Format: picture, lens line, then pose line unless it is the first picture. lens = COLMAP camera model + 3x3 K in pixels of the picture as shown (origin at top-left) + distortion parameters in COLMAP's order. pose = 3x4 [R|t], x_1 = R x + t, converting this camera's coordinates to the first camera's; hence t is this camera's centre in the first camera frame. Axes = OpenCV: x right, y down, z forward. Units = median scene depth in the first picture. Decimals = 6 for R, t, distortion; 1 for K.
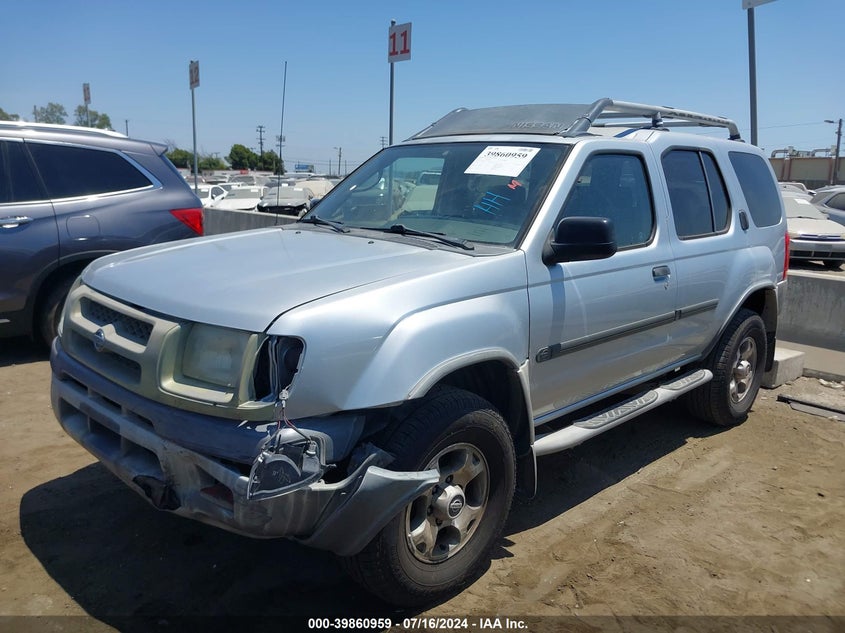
lens RADIAL K [[704.3, 0, 418.6], [0, 704.3, 316.8], [0, 0, 1]] dist [0.005980, 0.006179]
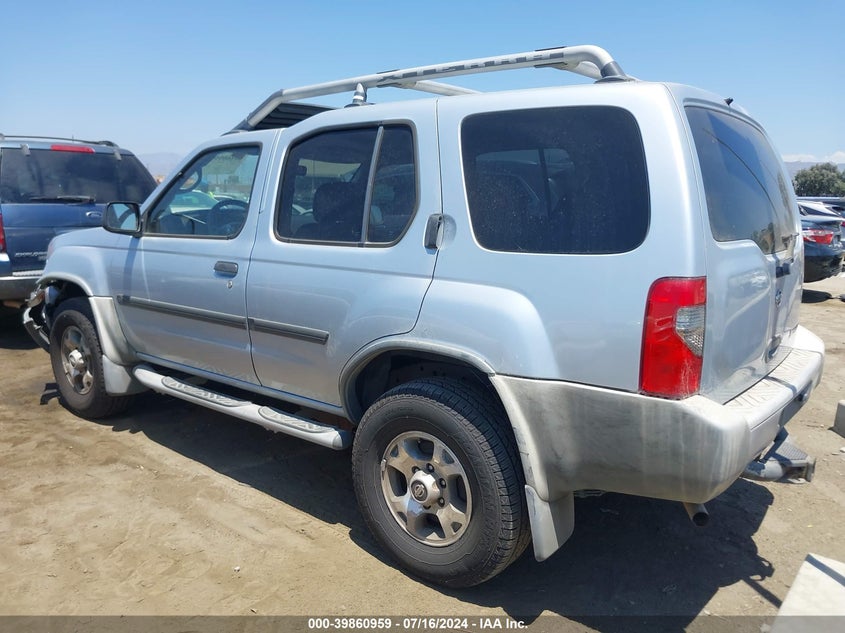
lens RADIAL K [[704.3, 0, 418.6], [0, 704.3, 316.8], [0, 0, 1]] dist [0.005980, 0.006179]
pose [[0.055958, 0.134145, -0.989381, 1.409221], [-0.208934, 0.970567, 0.119777, -0.179841], [0.976327, 0.200013, 0.082338, 1.284580]]
